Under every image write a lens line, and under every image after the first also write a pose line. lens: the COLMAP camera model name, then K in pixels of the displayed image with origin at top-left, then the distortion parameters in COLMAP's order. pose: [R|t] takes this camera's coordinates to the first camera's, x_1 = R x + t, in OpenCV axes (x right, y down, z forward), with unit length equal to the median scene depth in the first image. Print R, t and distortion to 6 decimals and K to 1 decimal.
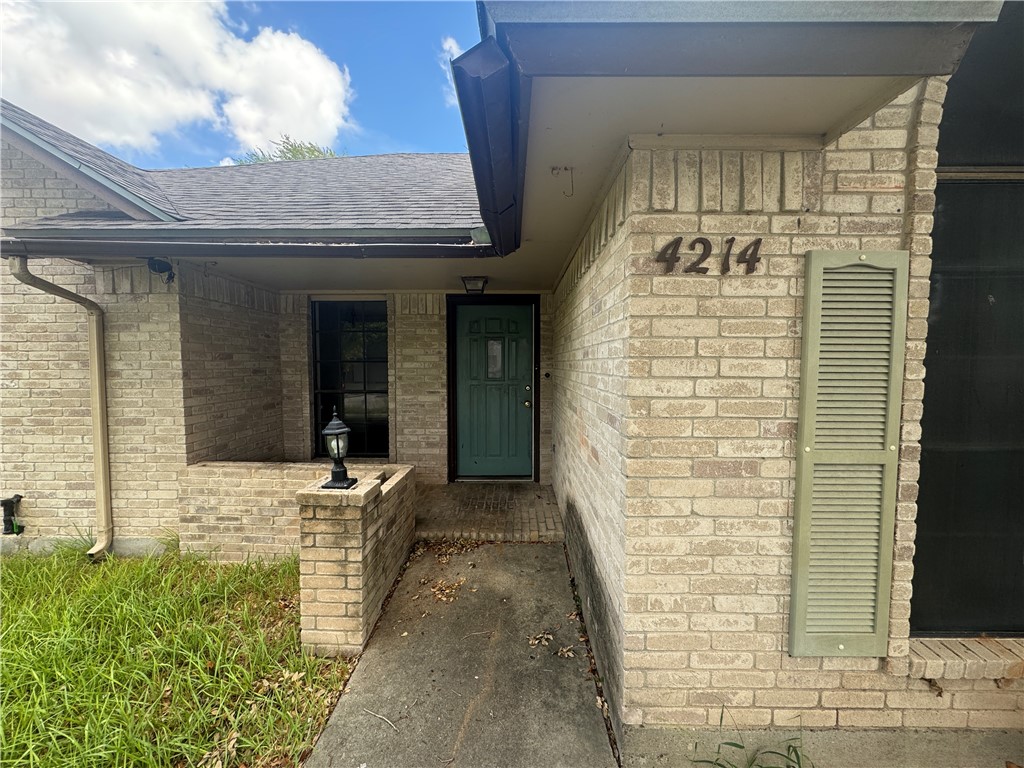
lens RADIAL K [[410.4, 0, 513.7], [0, 410.4, 387.7], [0, 0, 1]] dist [-0.003986, -0.000252]
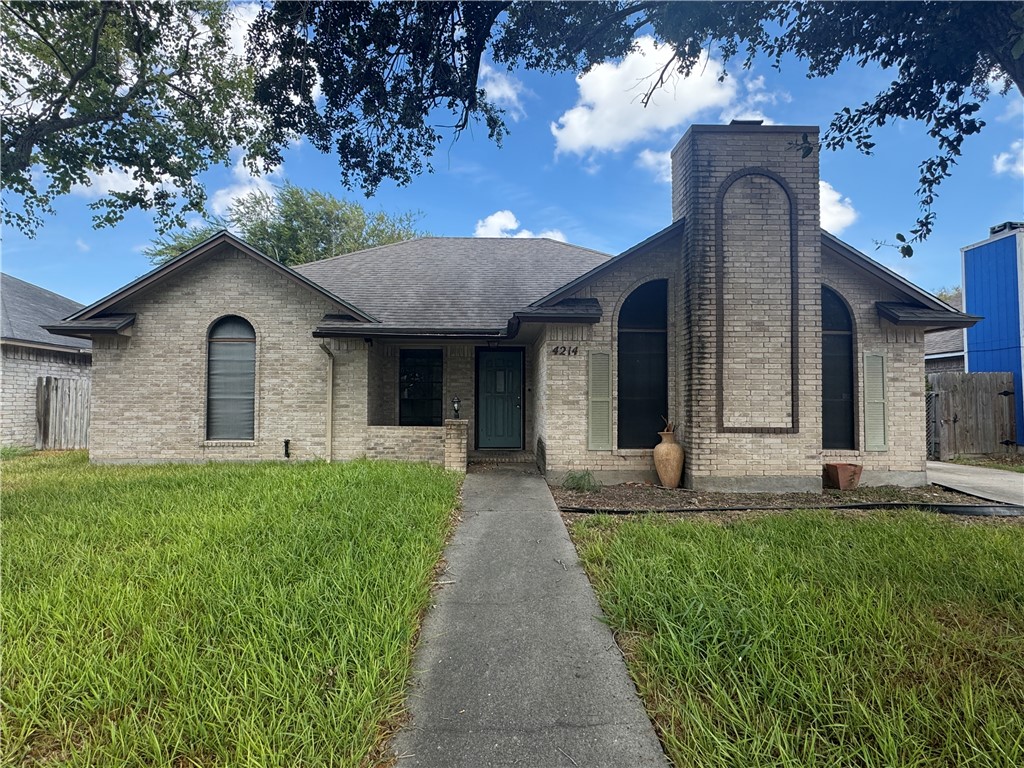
lens RADIAL K [[536.1, 0, 512.2], [0, 536.1, 382.5], [0, 0, 1]] dist [0.000624, 0.000010]
pose [[0.999368, 0.003649, 0.035355, -0.117238], [-0.000271, 0.995470, -0.095072, 0.239681], [-0.035541, 0.095003, 0.994842, -2.025119]]
